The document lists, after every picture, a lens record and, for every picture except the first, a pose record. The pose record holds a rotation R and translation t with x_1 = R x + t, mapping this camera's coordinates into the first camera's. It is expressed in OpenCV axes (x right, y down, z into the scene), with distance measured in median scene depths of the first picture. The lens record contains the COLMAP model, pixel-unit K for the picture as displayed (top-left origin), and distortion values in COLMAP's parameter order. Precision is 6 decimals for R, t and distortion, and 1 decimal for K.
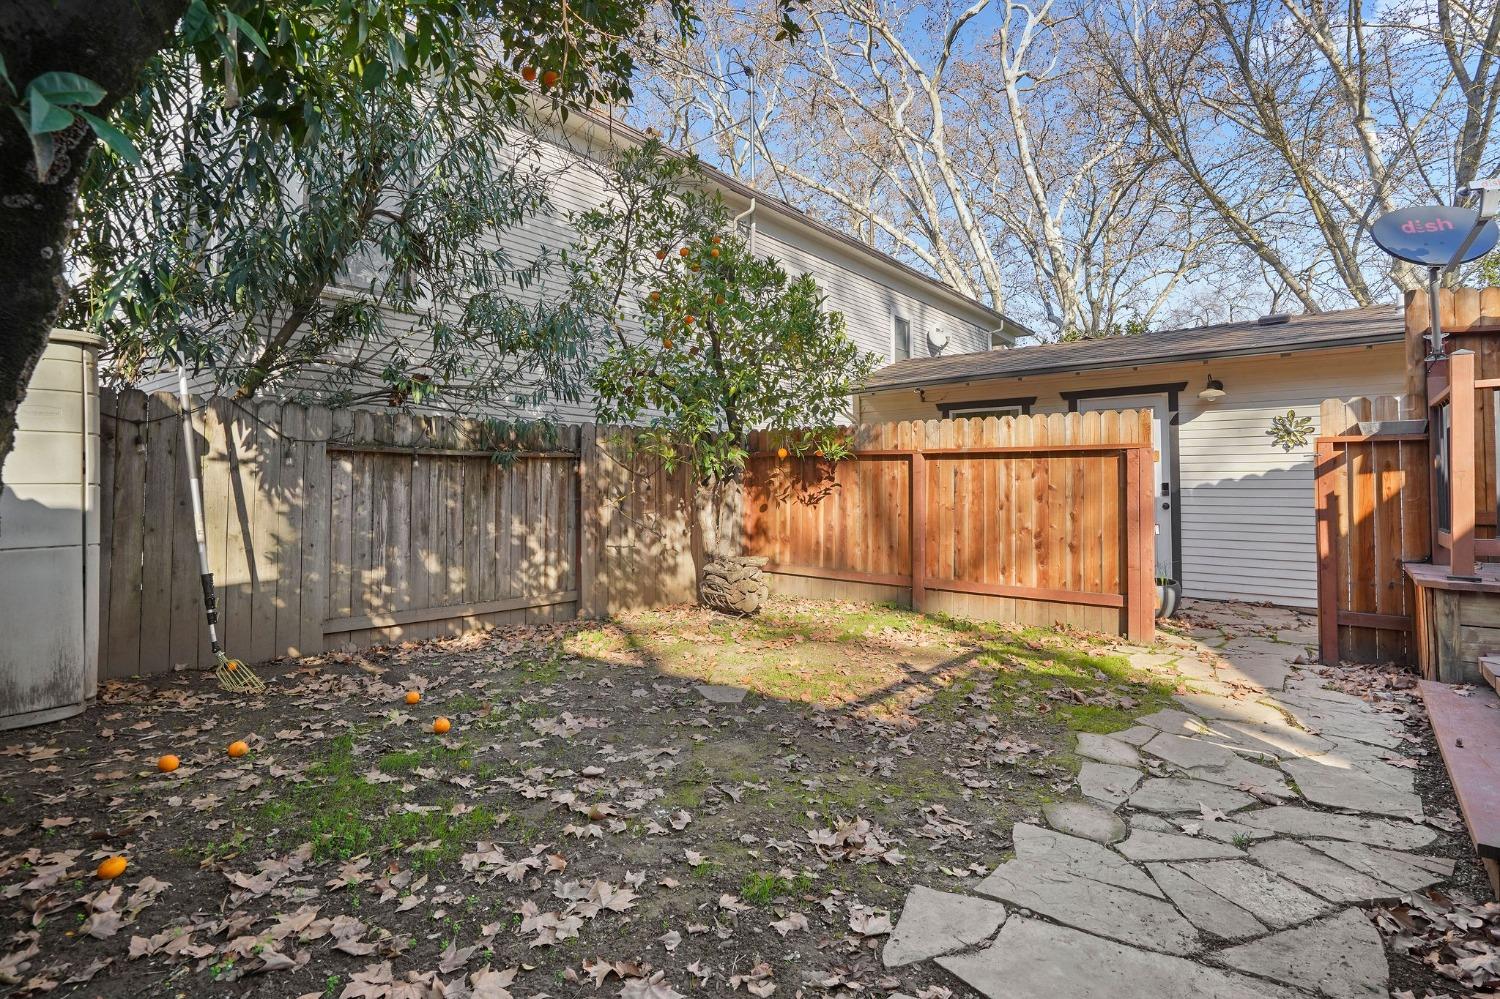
lens RADIAL K [[752.5, 0, 734.1], [0, 752.5, 465.7], [0, 0, 1]] dist [-0.038562, 0.003795]
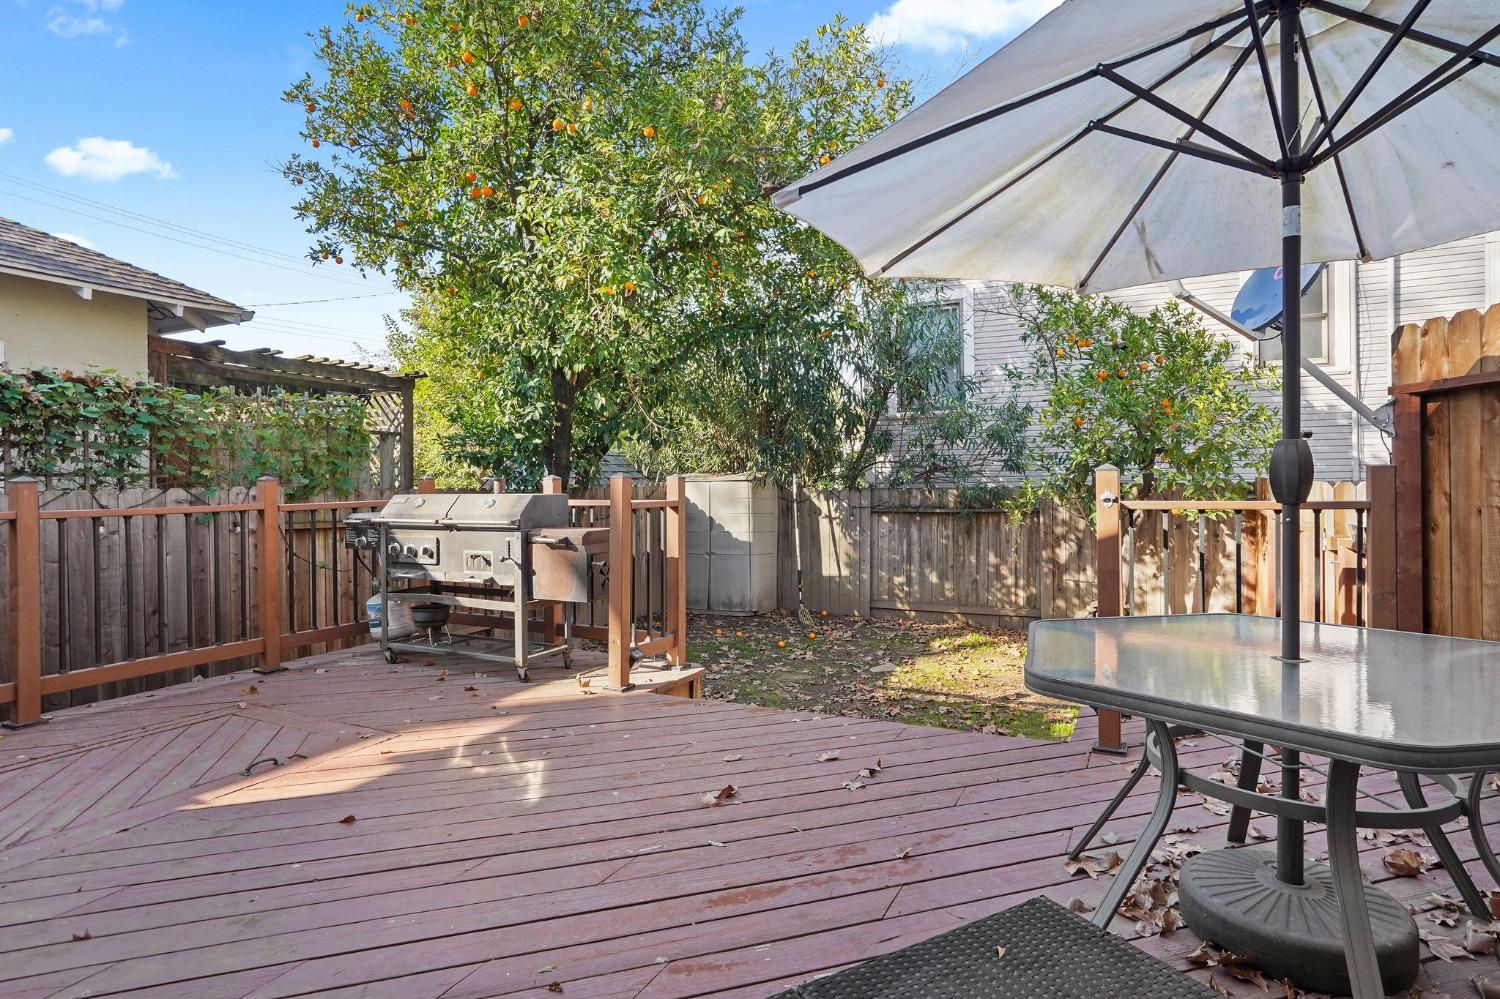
lens RADIAL K [[807.7, 0, 745.4], [0, 807.7, 499.7], [0, 0, 1]] dist [-0.034156, 0.008617]
pose [[0.220794, 0.016093, -0.975188, 1.119131], [0.047432, 0.998504, 0.027217, -0.098388], [0.974166, -0.052264, 0.219701, 0.186838]]
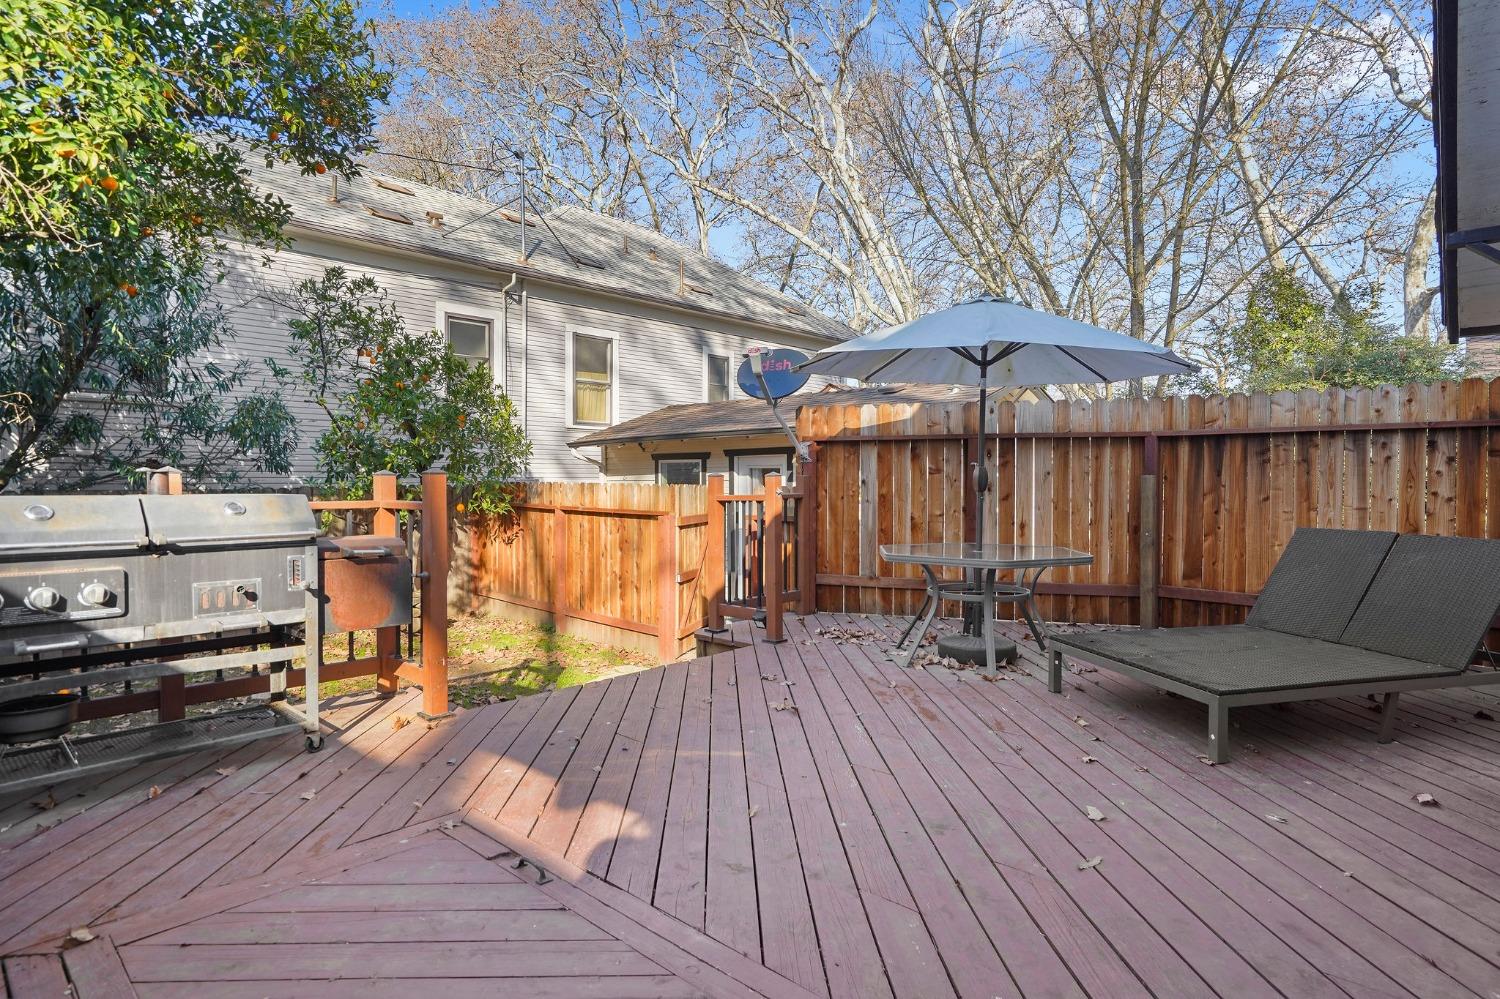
lens RADIAL K [[807.7, 0, 757.6], [0, 807.7, 499.9], [0, 0, 1]] dist [-0.034156, 0.008617]
pose [[0.998560, 0.000074, -0.053647, 0.689185], [0.003283, 0.998041, 0.062482, -0.121556], [0.053546, -0.062568, 0.996603, -0.354904]]
